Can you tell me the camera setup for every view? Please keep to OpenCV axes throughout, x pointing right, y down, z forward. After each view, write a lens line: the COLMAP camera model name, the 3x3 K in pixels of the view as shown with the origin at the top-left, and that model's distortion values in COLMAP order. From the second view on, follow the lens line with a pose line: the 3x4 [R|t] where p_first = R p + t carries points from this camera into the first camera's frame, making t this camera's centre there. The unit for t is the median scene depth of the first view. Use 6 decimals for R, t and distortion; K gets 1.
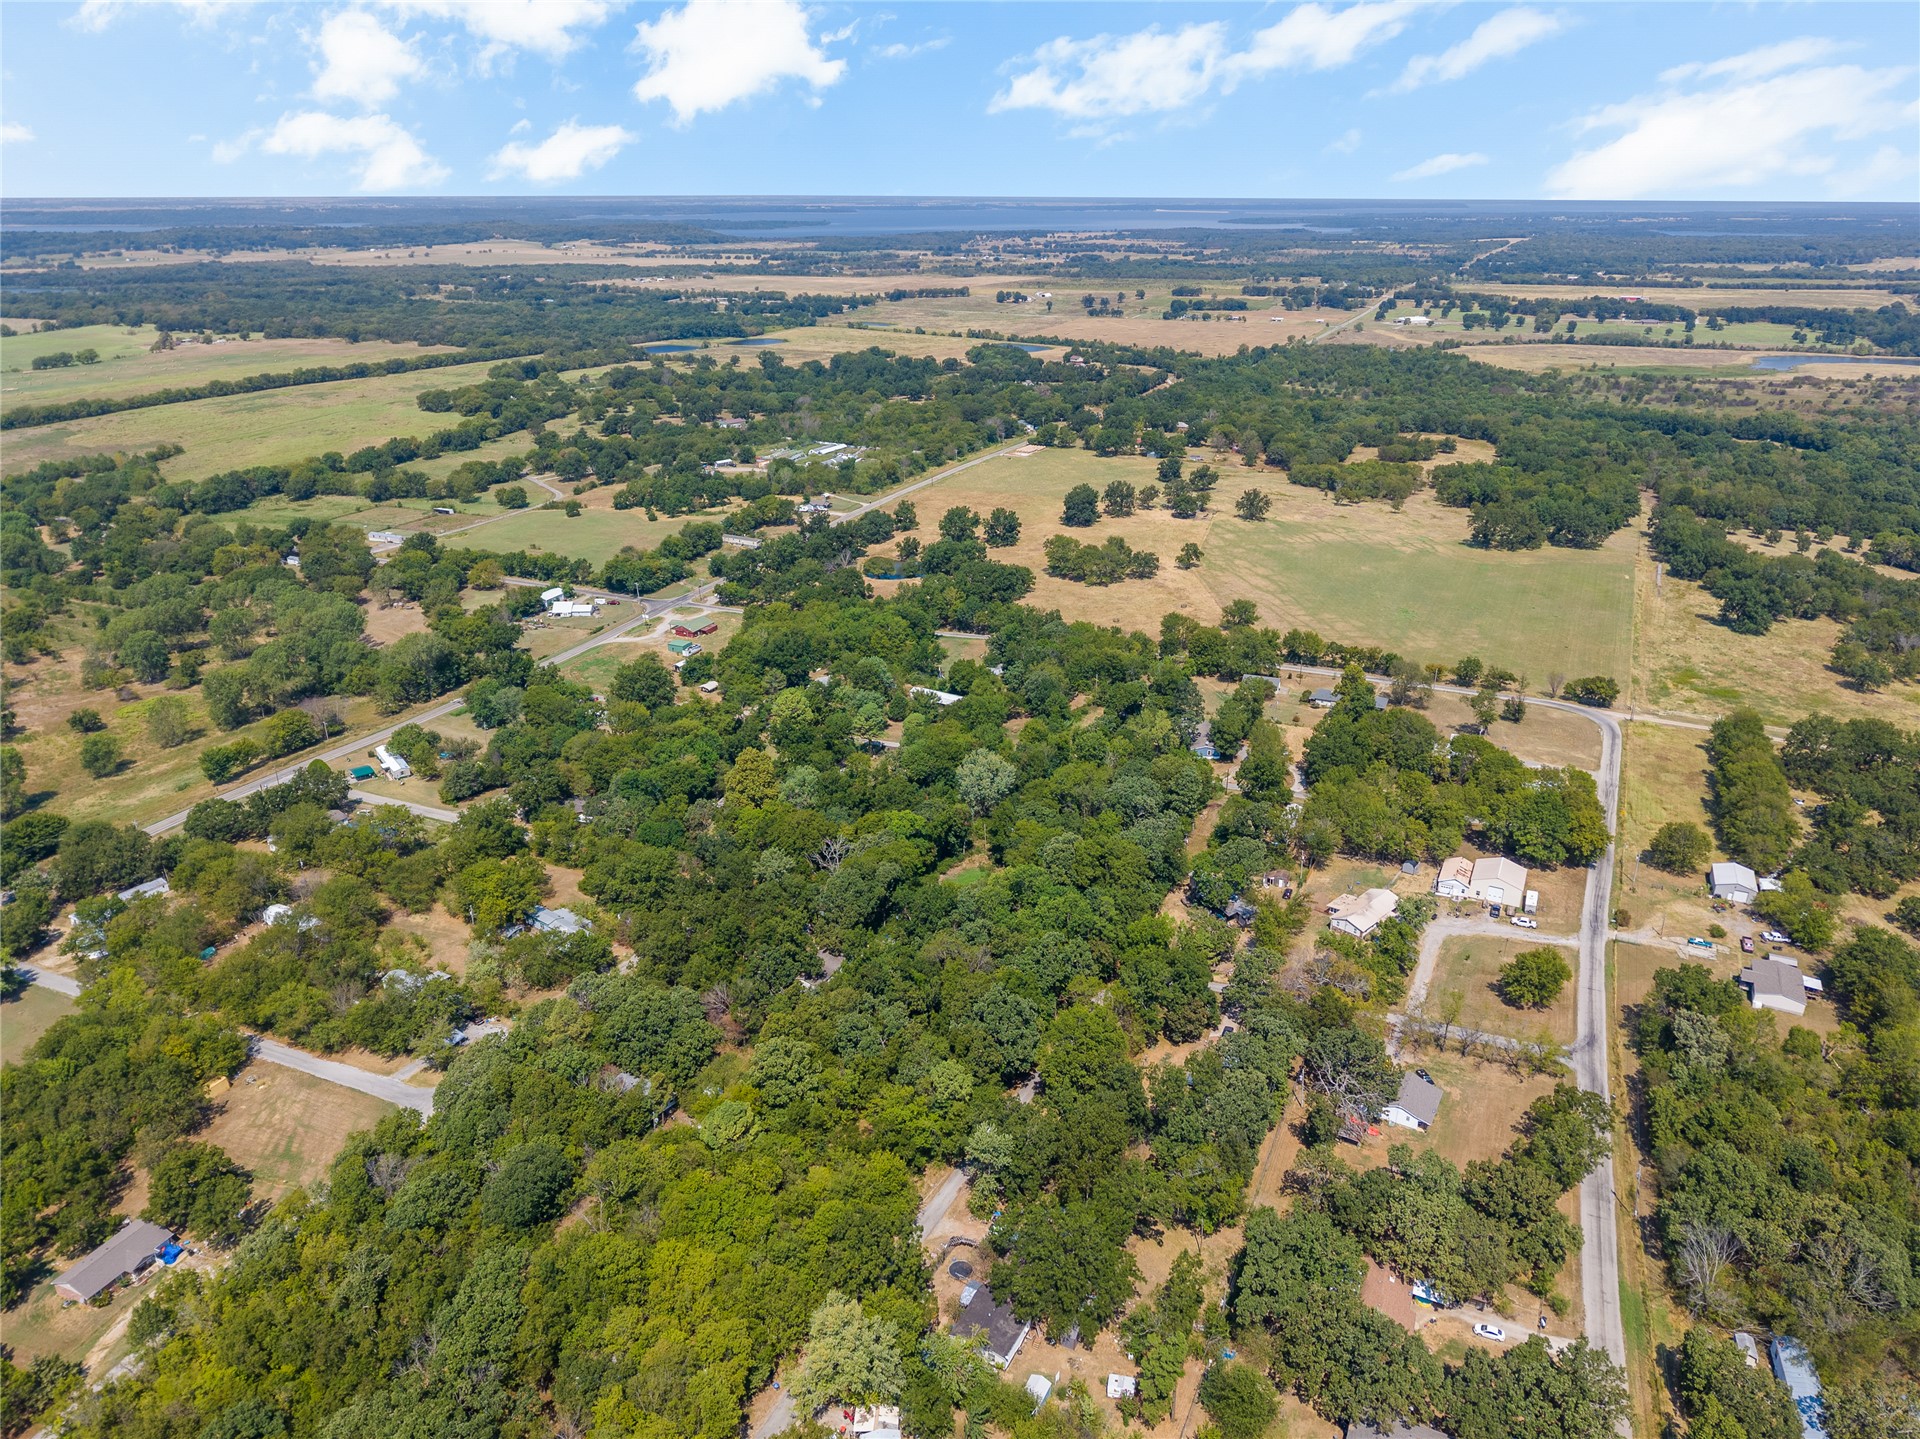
lens RADIAL K [[1327.2, 0, 955.7], [0, 1327.2, 712.9], [0, 0, 1]] dist [0.079944, -0.083368]
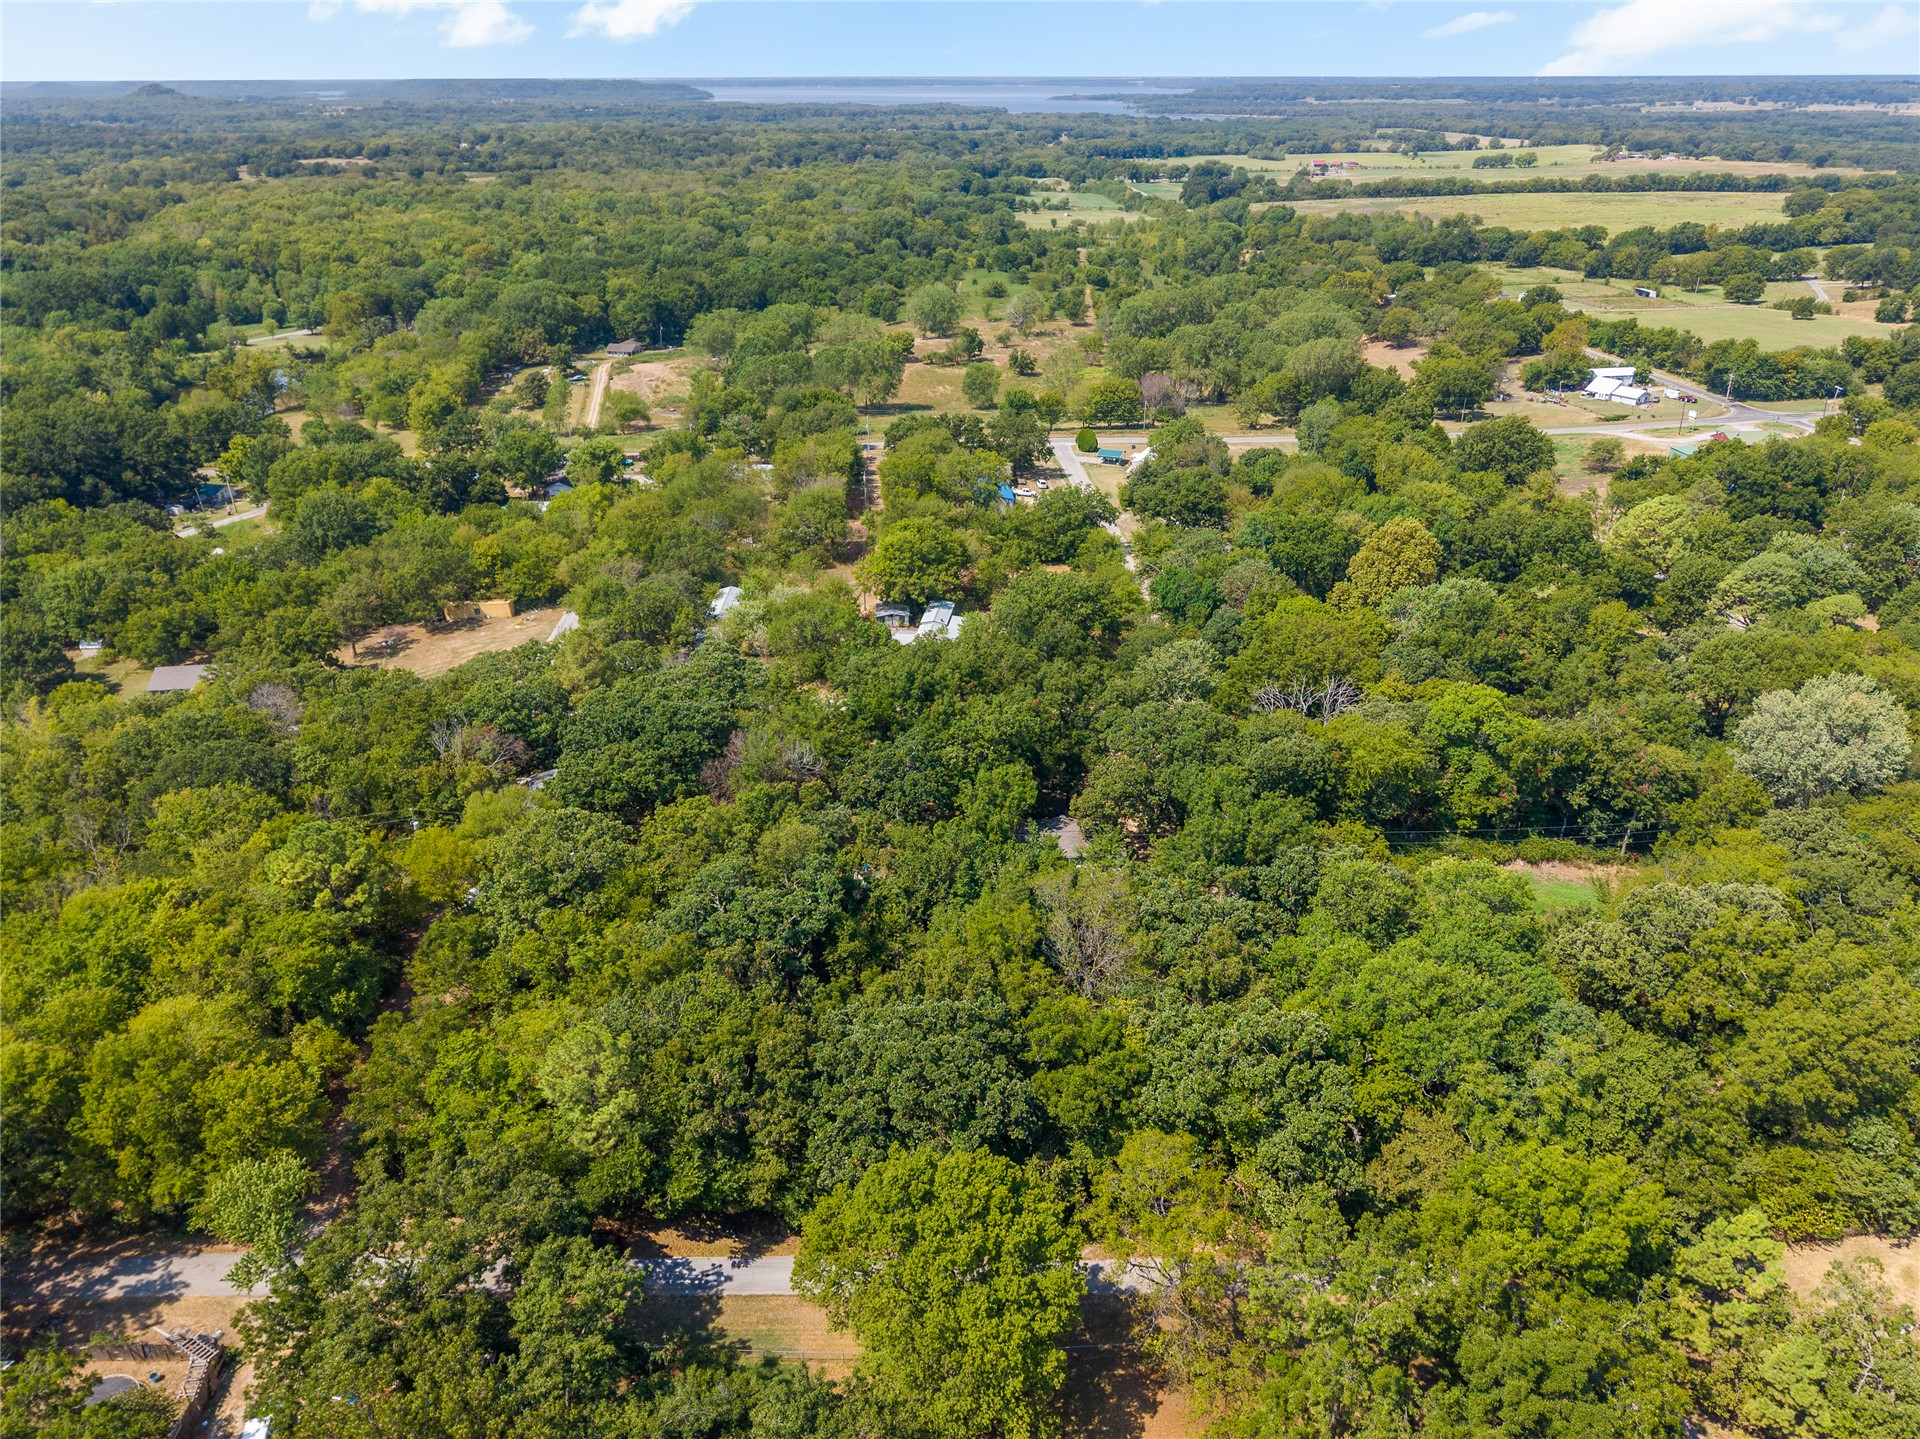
lens RADIAL K [[1299.9, 0, 960.0], [0, 1299.9, 719.5], [0, 0, 1]] dist [0.032081, -0.035062]
pose [[0.497215, 0.385833, -0.777117, 0.120454], [-0.321330, 0.913878, 0.248140, 0.016407], [0.805931, 0.126331, 0.578374, 0.321262]]
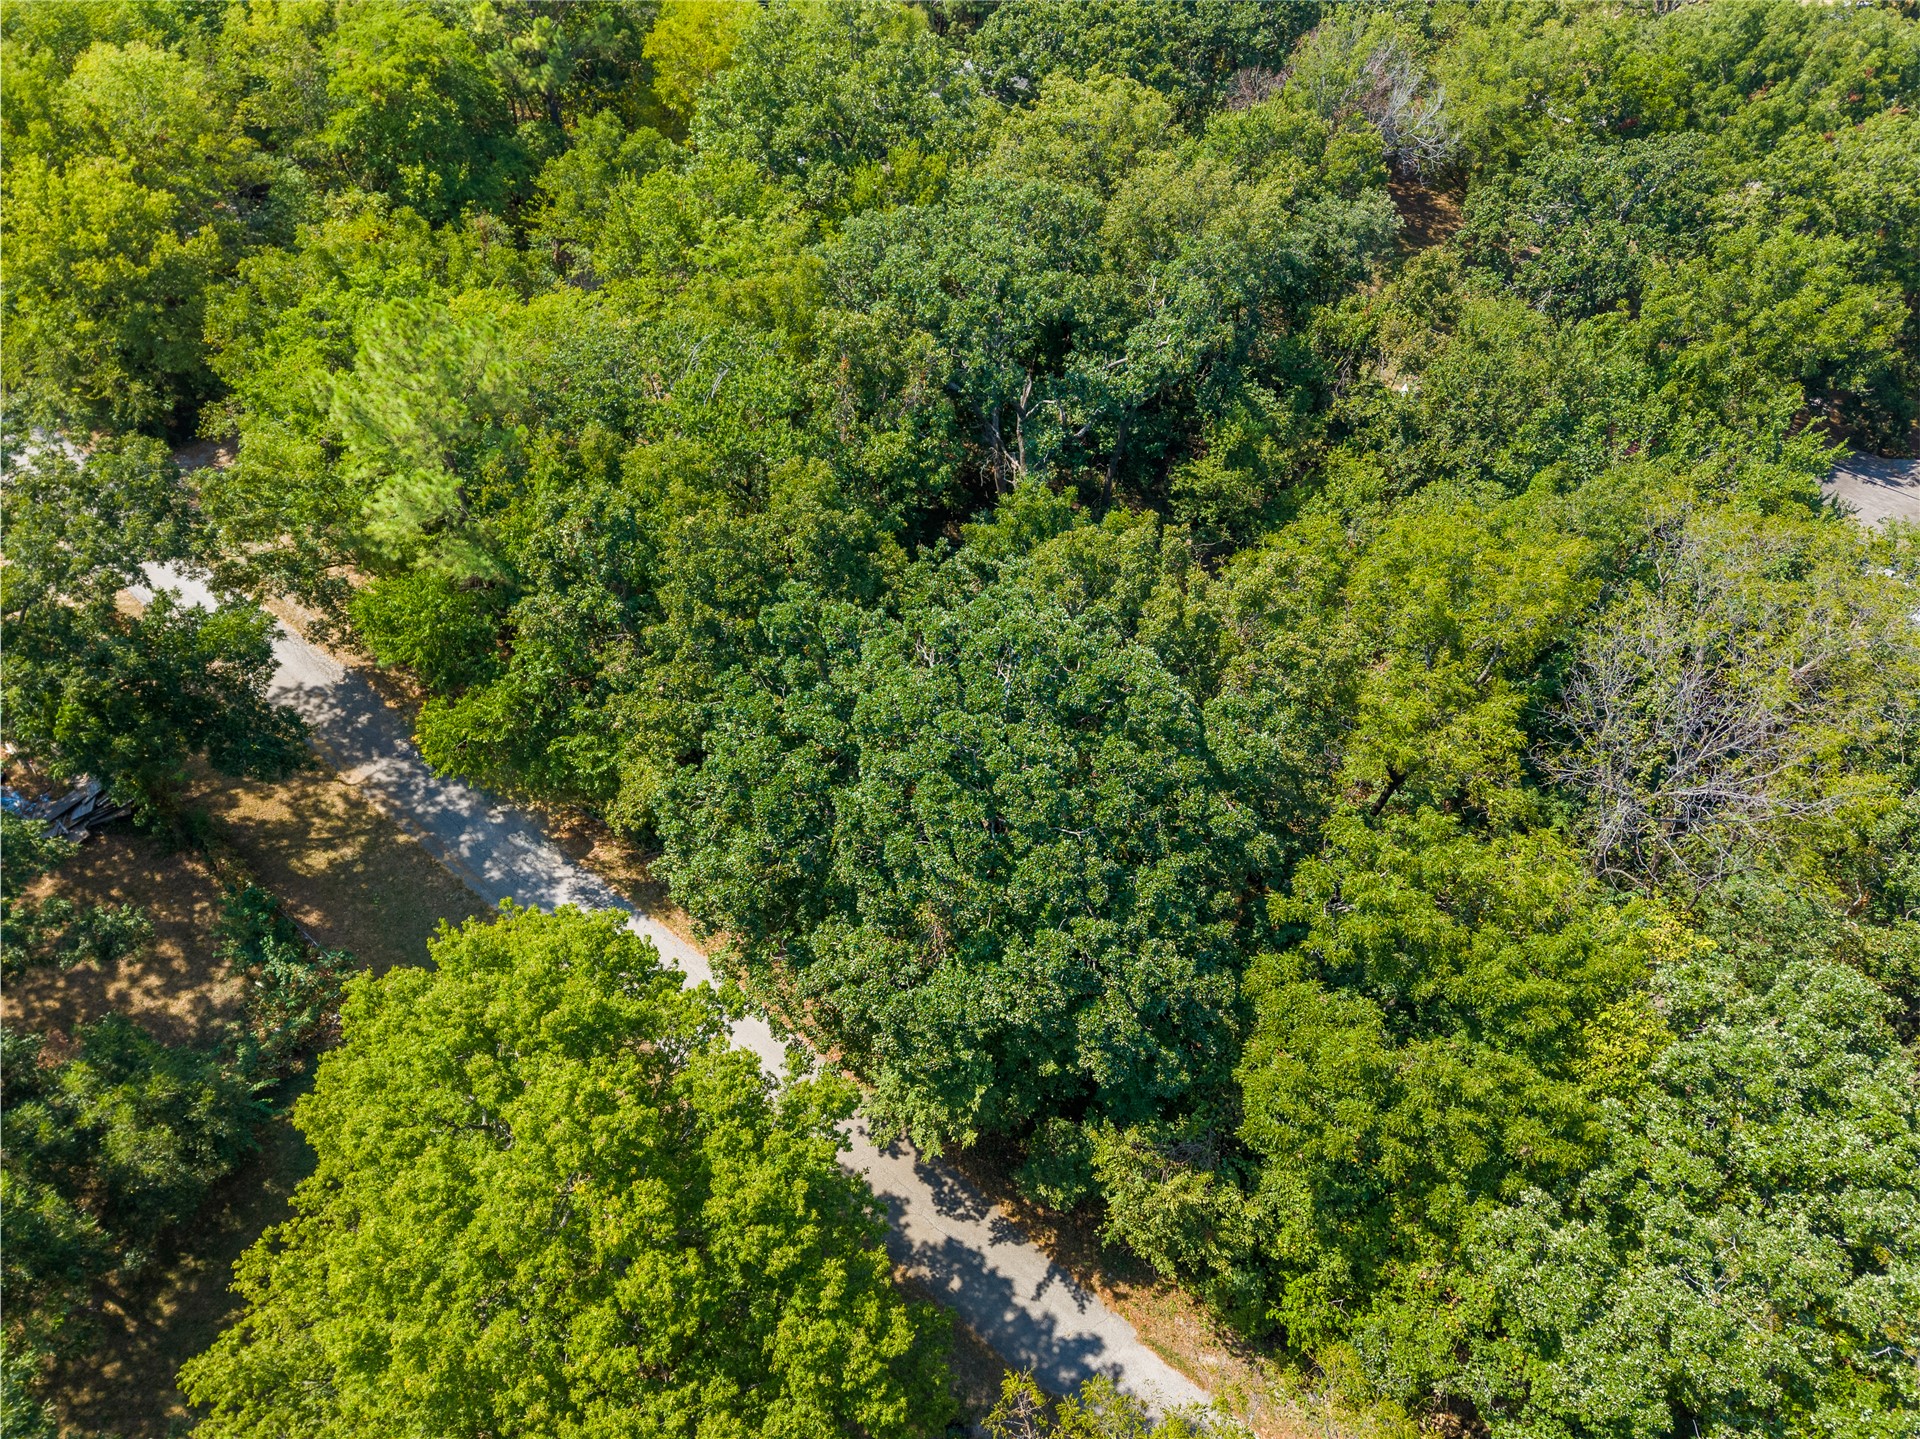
lens RADIAL K [[1279.2, 0, 965.8], [0, 1279.2, 727.5], [0, 0, 1]] dist [0.035115, -0.032469]
pose [[-0.209946, 0.720197, -0.661241, 0.051001], [-0.382468, 0.561923, 0.733458, 0.051348], [0.899801, 0.406890, 0.157479, 0.400869]]
